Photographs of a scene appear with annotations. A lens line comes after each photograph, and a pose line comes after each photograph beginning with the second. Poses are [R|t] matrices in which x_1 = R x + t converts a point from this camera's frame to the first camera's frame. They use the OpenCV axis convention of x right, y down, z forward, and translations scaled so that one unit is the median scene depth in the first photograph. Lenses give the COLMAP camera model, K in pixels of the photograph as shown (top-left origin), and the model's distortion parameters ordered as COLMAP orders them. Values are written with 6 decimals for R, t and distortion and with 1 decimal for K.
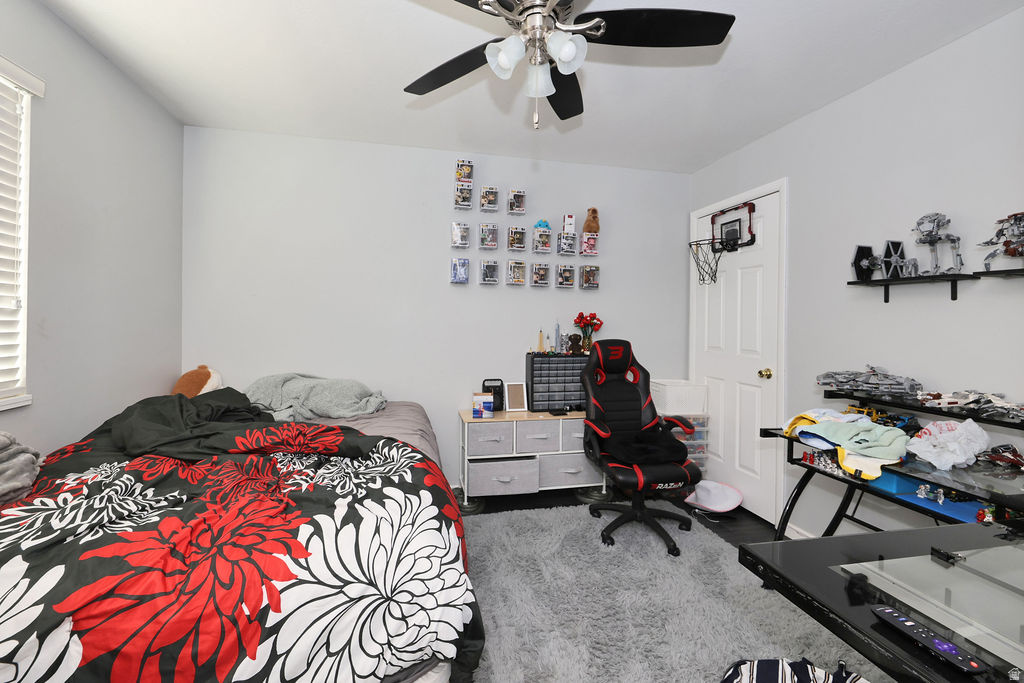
lens RADIAL K [[448.3, 0, 514.9], [0, 448.3, 333.1], [0, 0, 1]] dist [-0.000030, 0.000207]
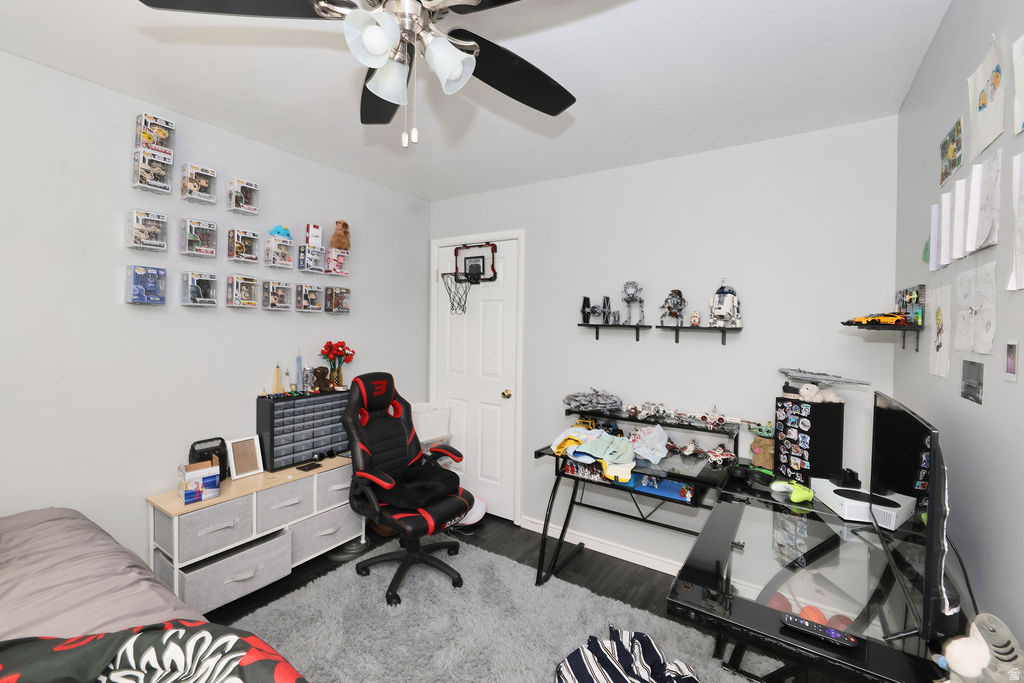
lens RADIAL K [[429.1, 0, 508.5], [0, 429.1, 333.8], [0, 0, 1]] dist [-0.000113, -0.000007]
pose [[0.708064, -0.019018, 0.705892, -0.201417], [0.003095, 0.999711, 0.023831, -0.084897], [-0.706141, -0.014689, 0.707919, 0.194003]]
